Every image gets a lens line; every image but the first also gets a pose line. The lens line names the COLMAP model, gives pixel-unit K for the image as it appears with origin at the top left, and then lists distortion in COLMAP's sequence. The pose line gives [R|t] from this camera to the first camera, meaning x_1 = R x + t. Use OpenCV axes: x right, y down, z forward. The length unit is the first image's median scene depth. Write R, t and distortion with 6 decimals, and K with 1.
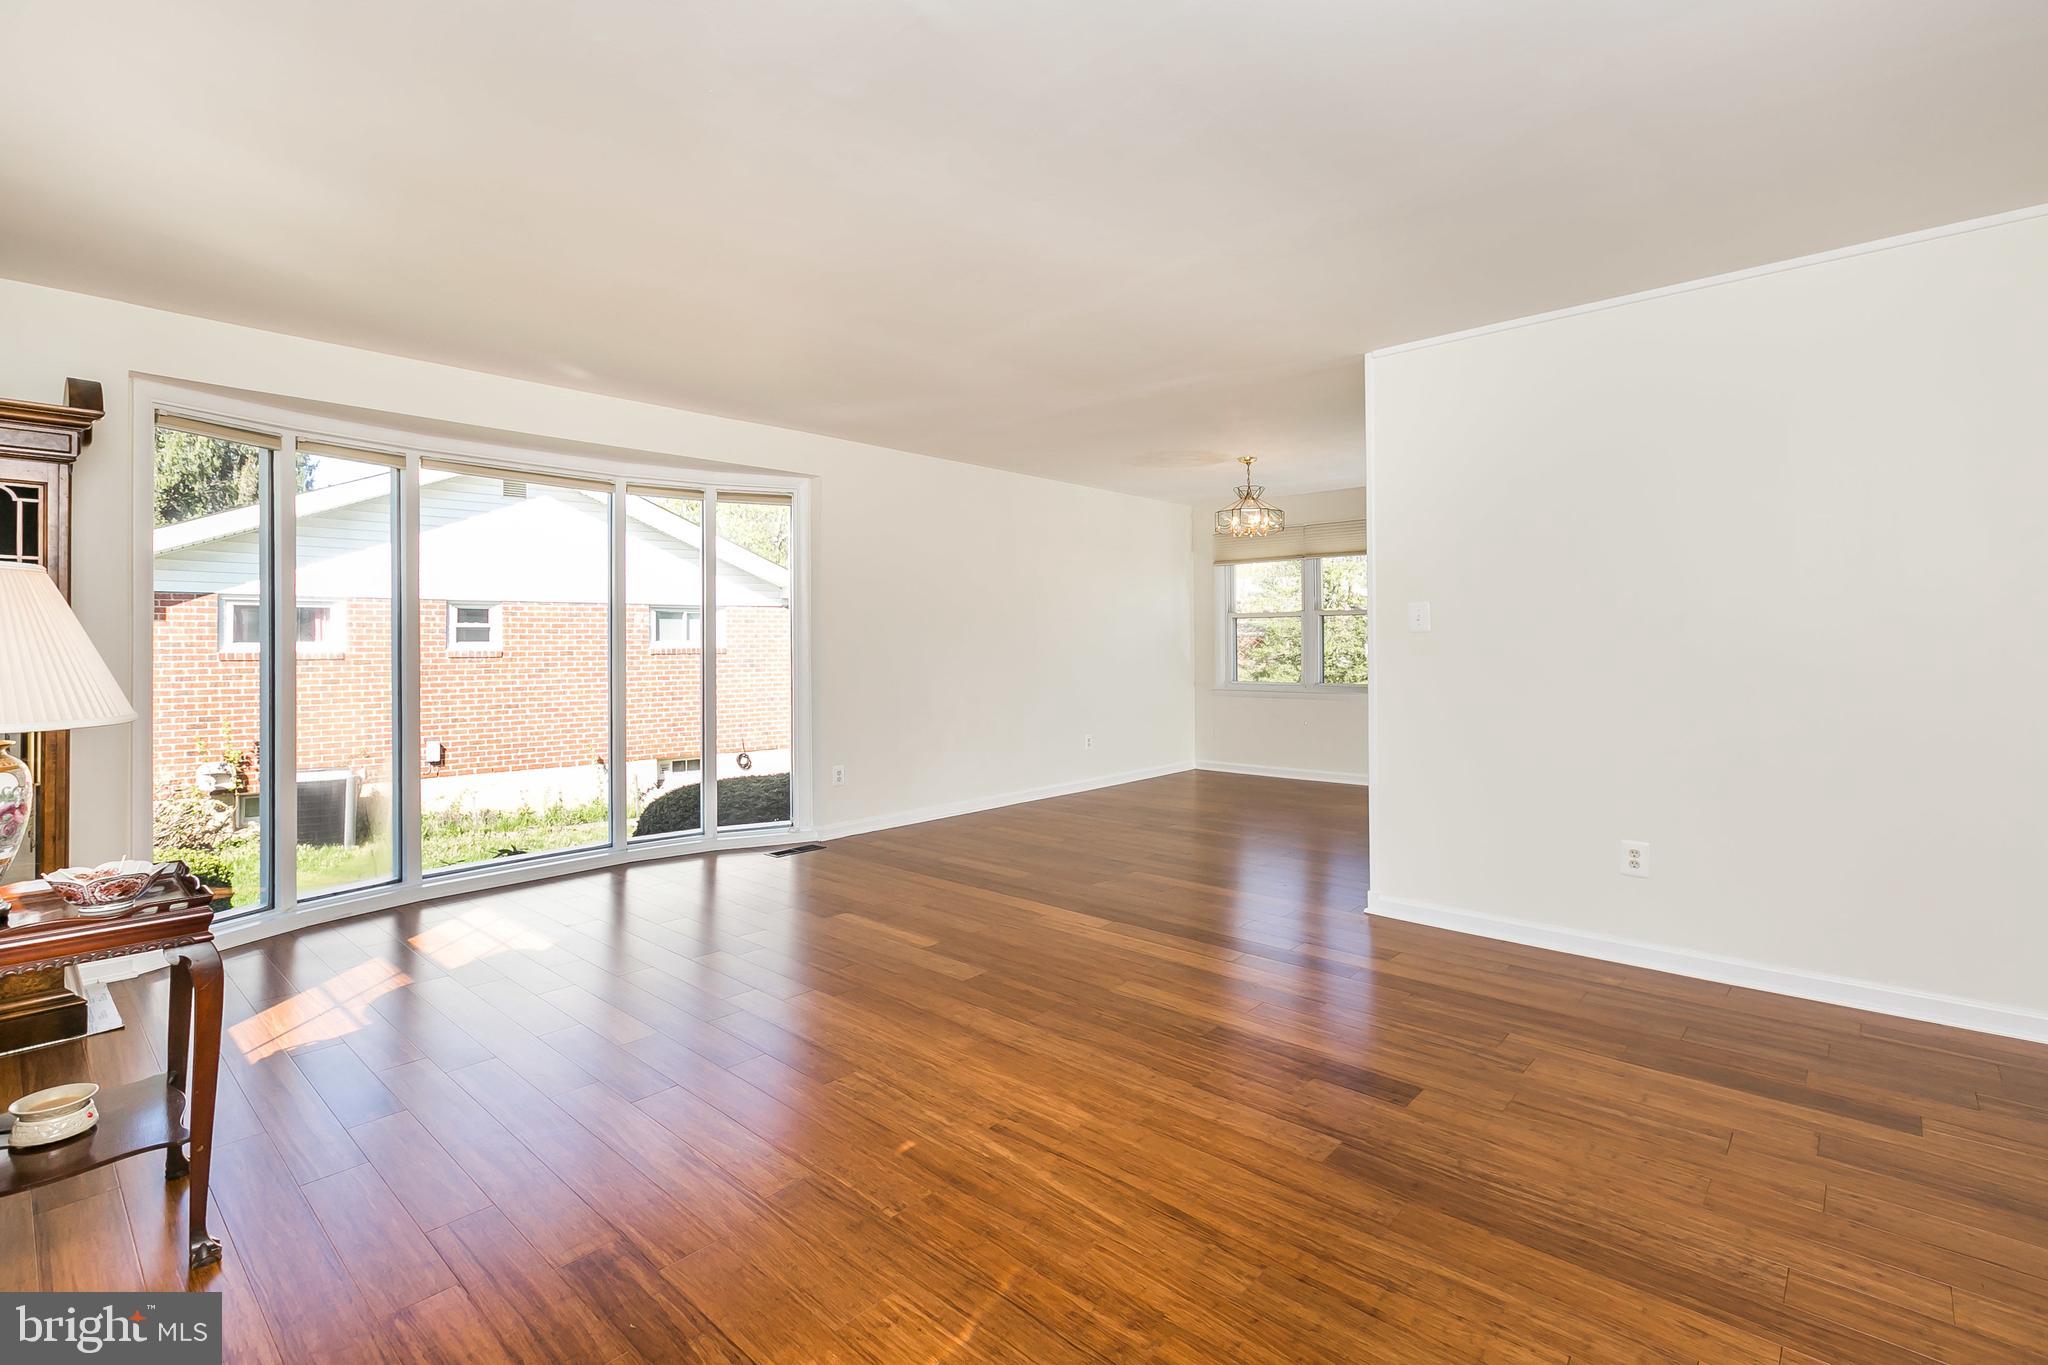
lens RADIAL K [[943.2, 0, 1025.6], [0, 943.2, 636.6], [0, 0, 1]] dist [0.010129, -0.000289]
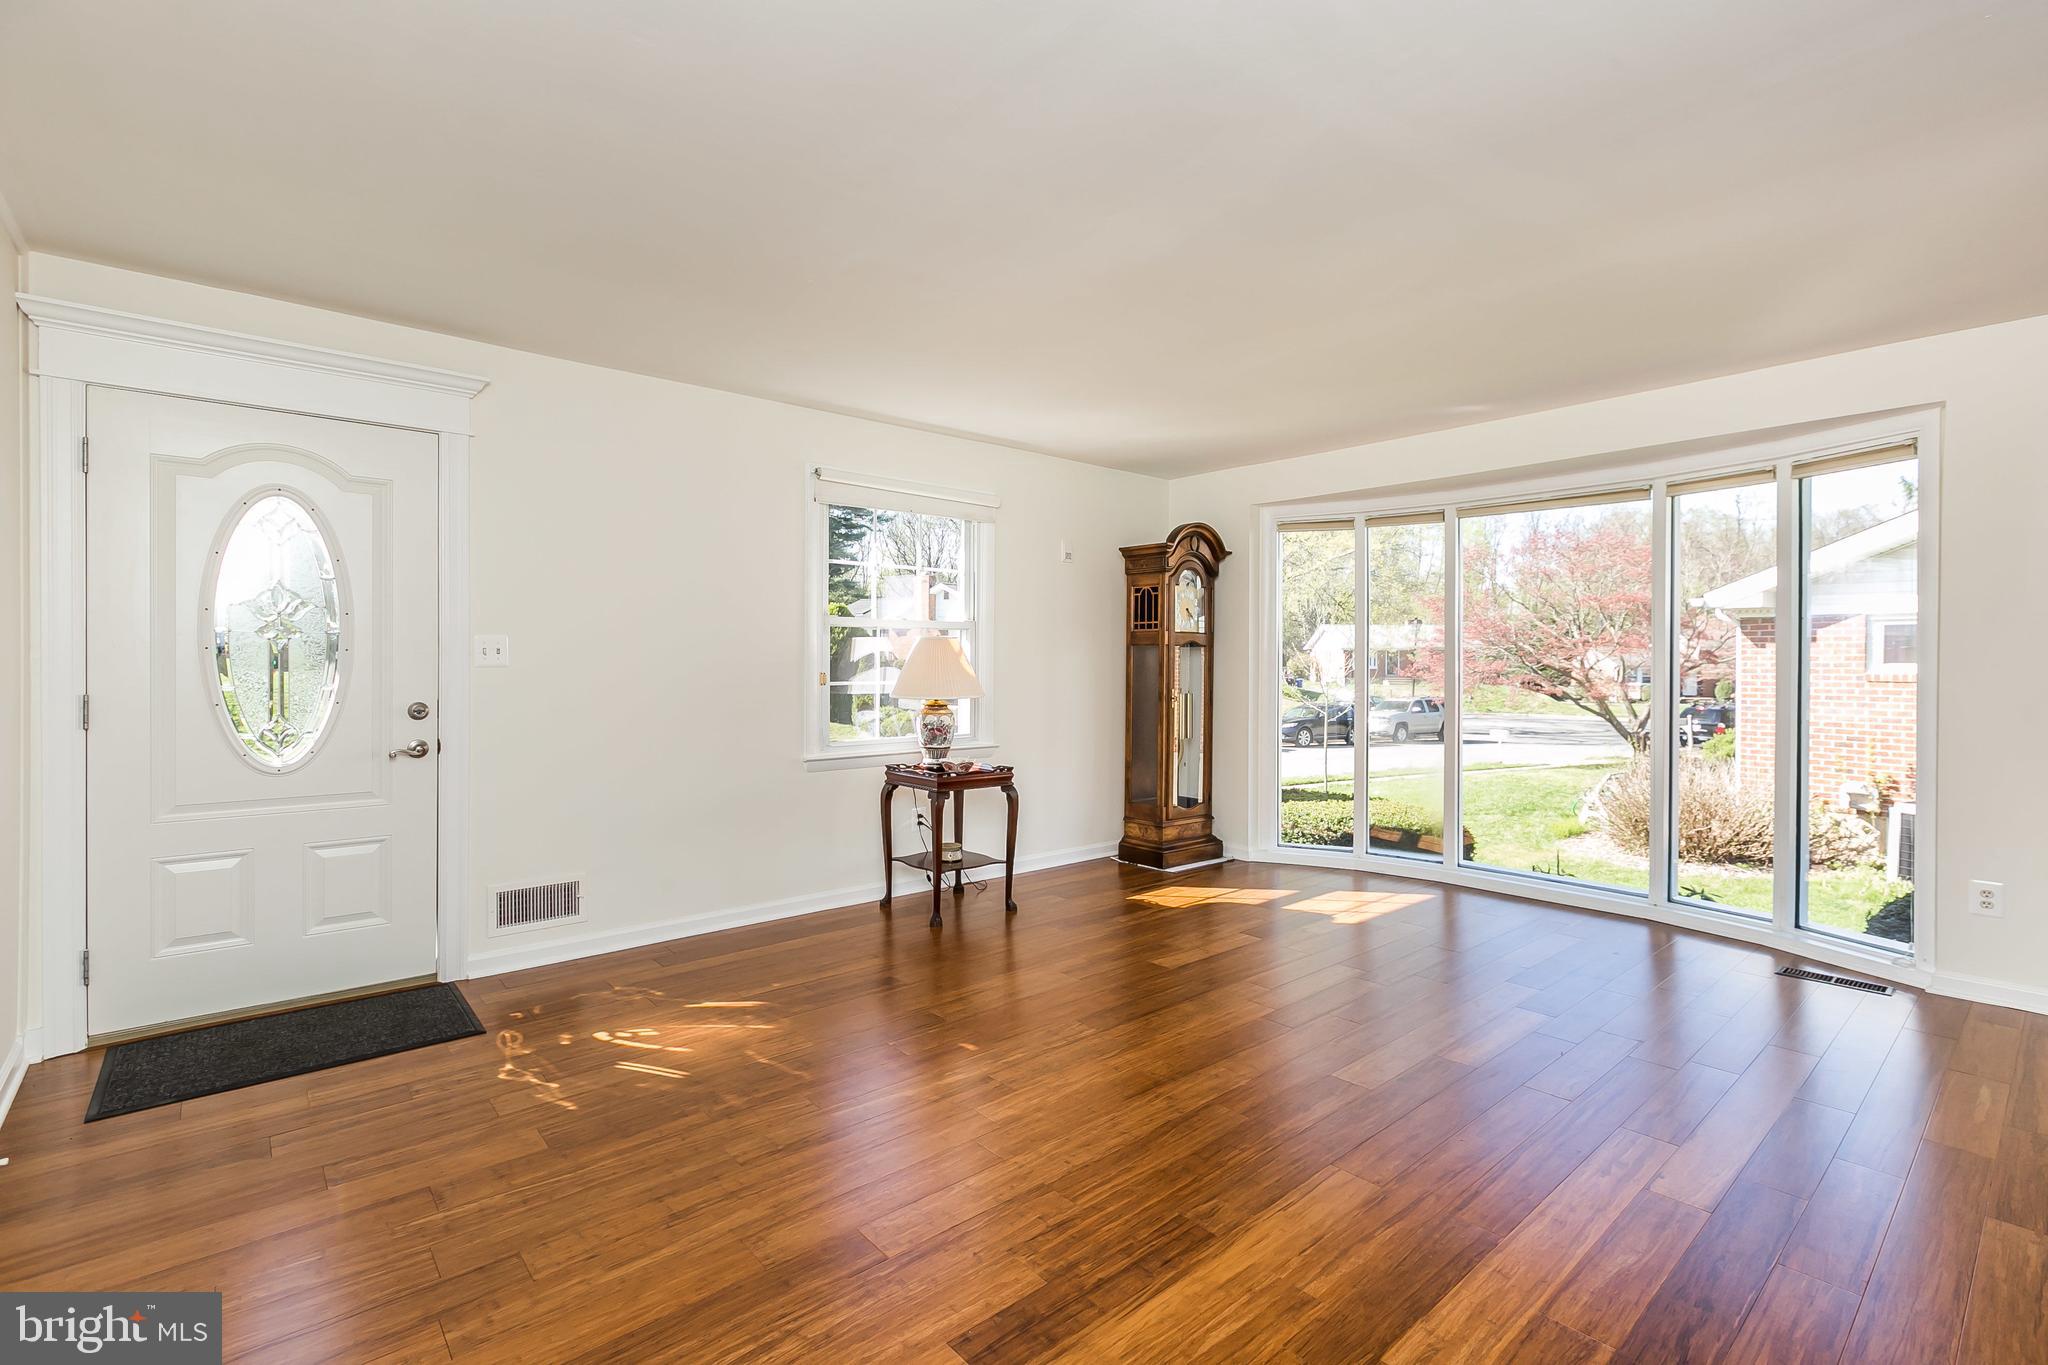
lens RADIAL K [[923.3, 0, 1022.1], [0, 923.3, 670.2], [0, 0, 1]] dist [-0.000814, -0.000653]
pose [[-0.114451, 0.017245, -0.993279, 0.902513], [-0.001375, 0.999846, 0.017517, -0.009509], [0.993428, 0.003370, -0.114410, 0.961194]]
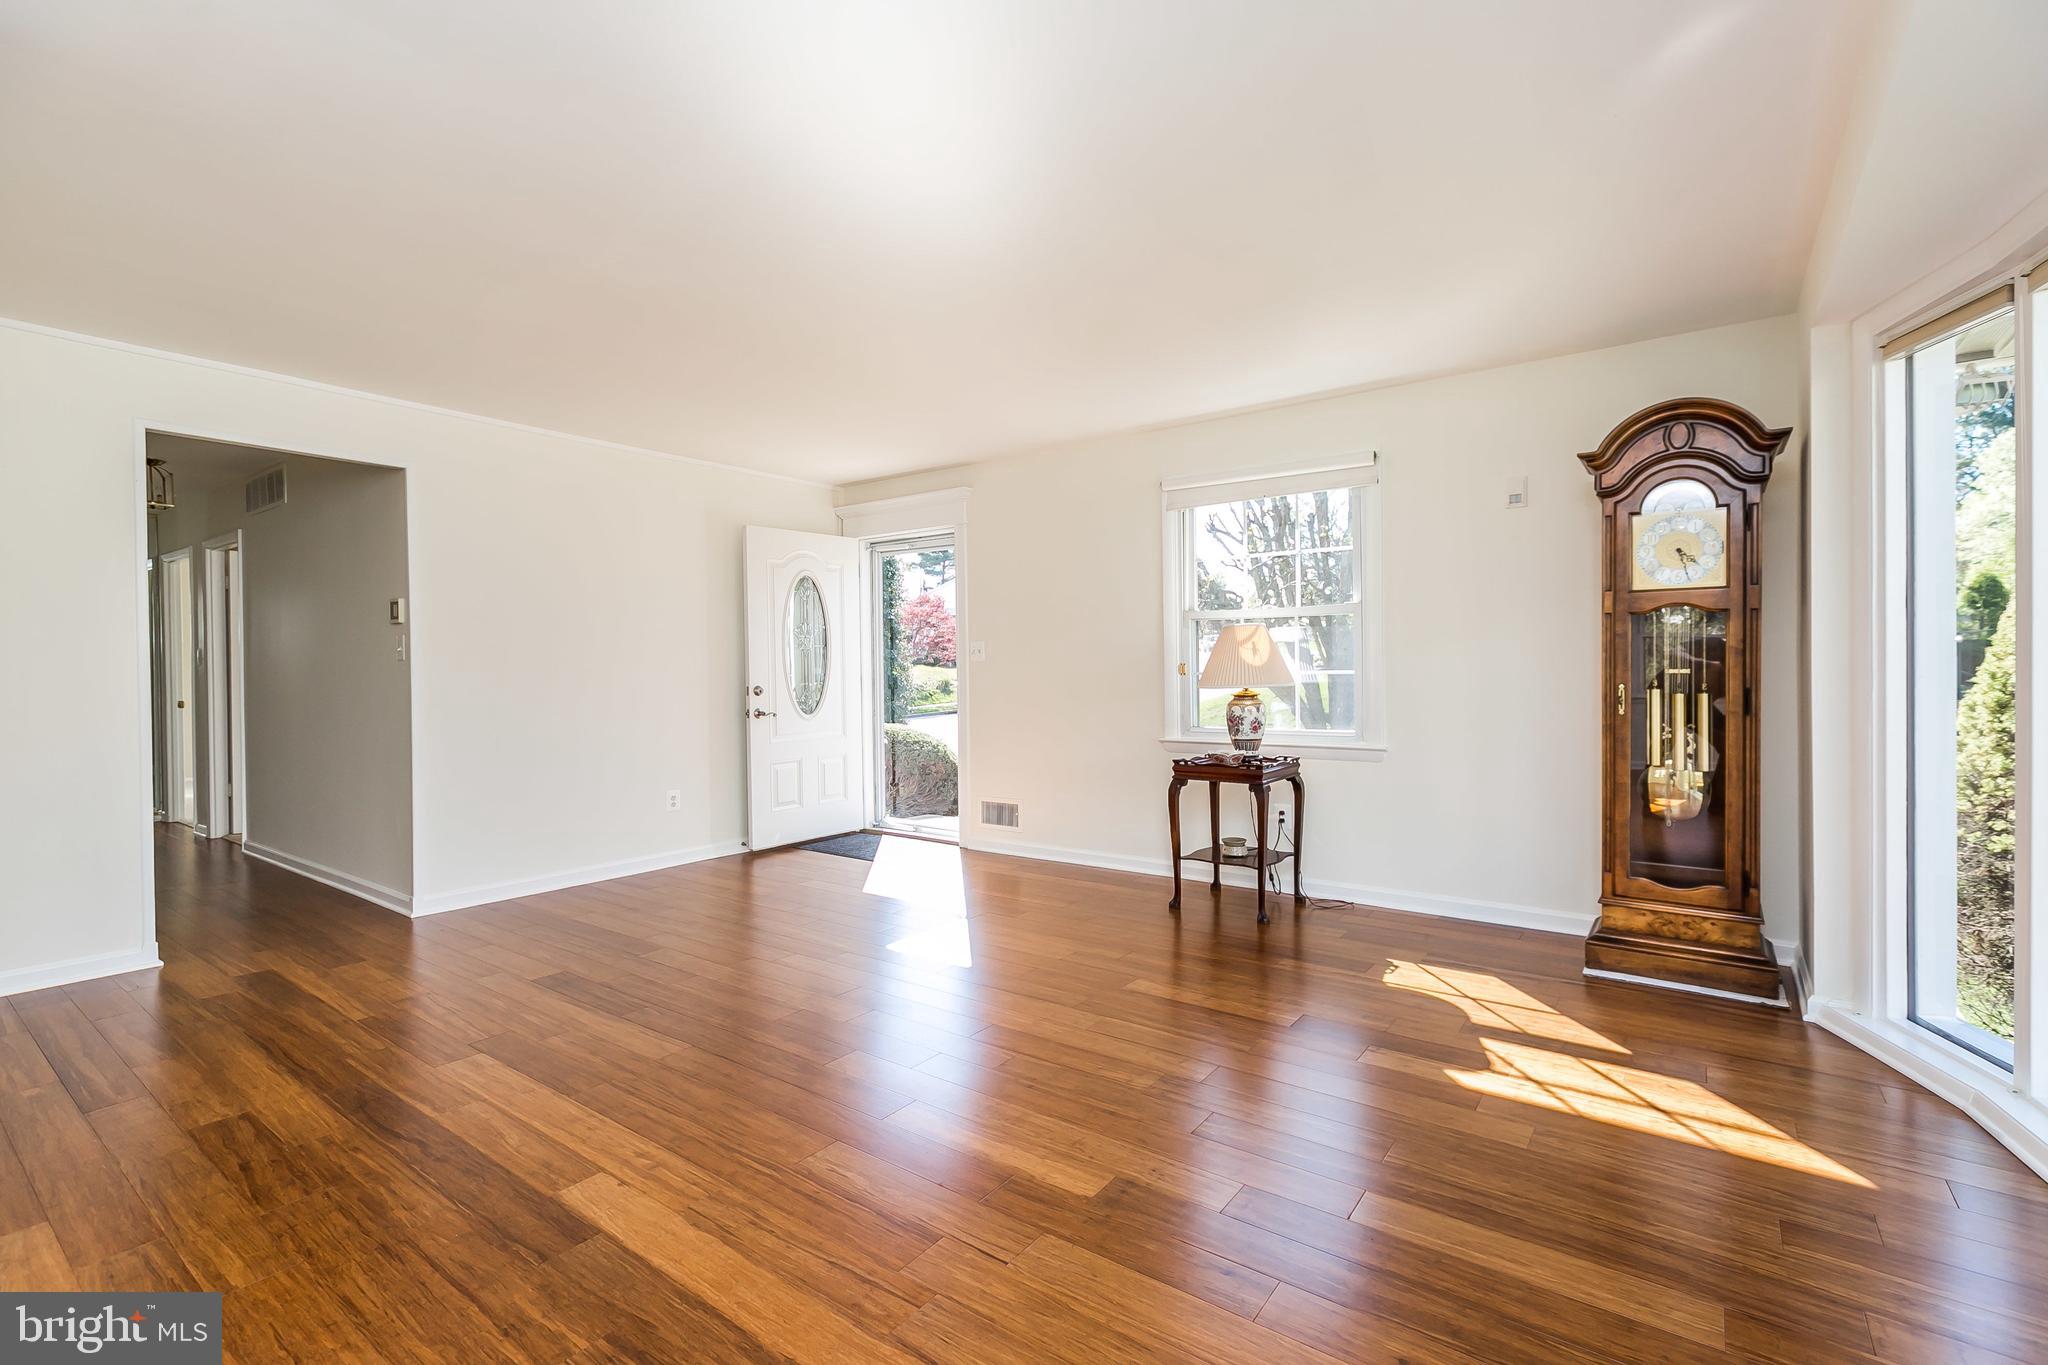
lens RADIAL K [[923.3, 0, 1022.1], [0, 923.3, 670.2], [0, 0, 1]] dist [-0.000814, -0.000653]
pose [[-0.994311, 0.020020, -0.104615, -0.155993], [0.019929, 0.999800, 0.001921, 0.027088], [0.104633, -0.000175, -0.994511, 2.153955]]
